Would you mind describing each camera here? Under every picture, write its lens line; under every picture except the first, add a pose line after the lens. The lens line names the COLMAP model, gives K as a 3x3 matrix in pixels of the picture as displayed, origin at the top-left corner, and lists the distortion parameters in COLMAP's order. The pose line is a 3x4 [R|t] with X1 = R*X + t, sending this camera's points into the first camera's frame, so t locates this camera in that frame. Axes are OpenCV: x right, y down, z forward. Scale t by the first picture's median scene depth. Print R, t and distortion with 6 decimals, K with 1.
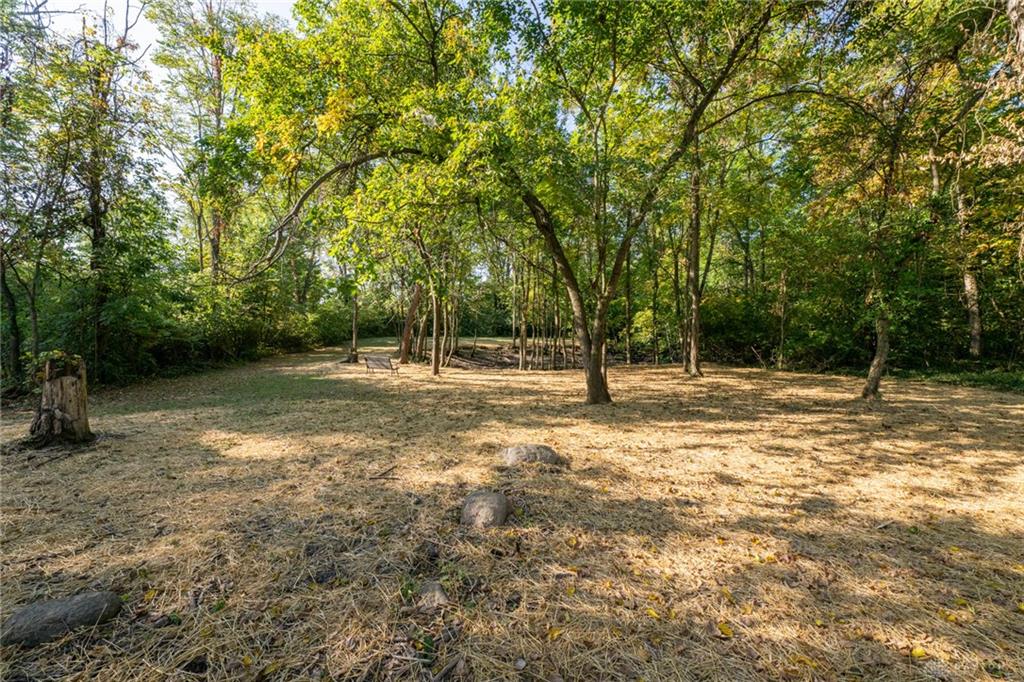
lens RADIAL K [[414.3, 0, 511.9], [0, 414.3, 340.3], [0, 0, 1]] dist [-0.000007, 0.000000]
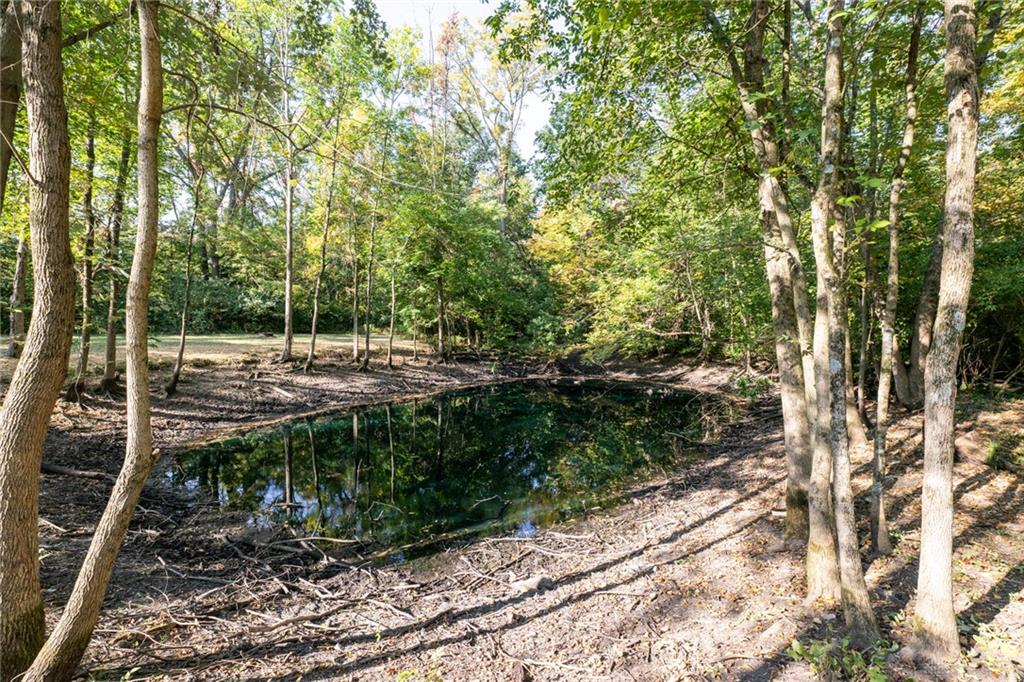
lens RADIAL K [[468.9, 0, 512.5], [0, 468.9, 336.9], [0, 0, 1]] dist [0.000177, 0.000002]
pose [[0.826677, -0.005900, 0.562646, -0.073880], [0.003753, 0.999981, 0.004972, -0.006707], [-0.562664, -0.001999, 0.826683, 0.484636]]
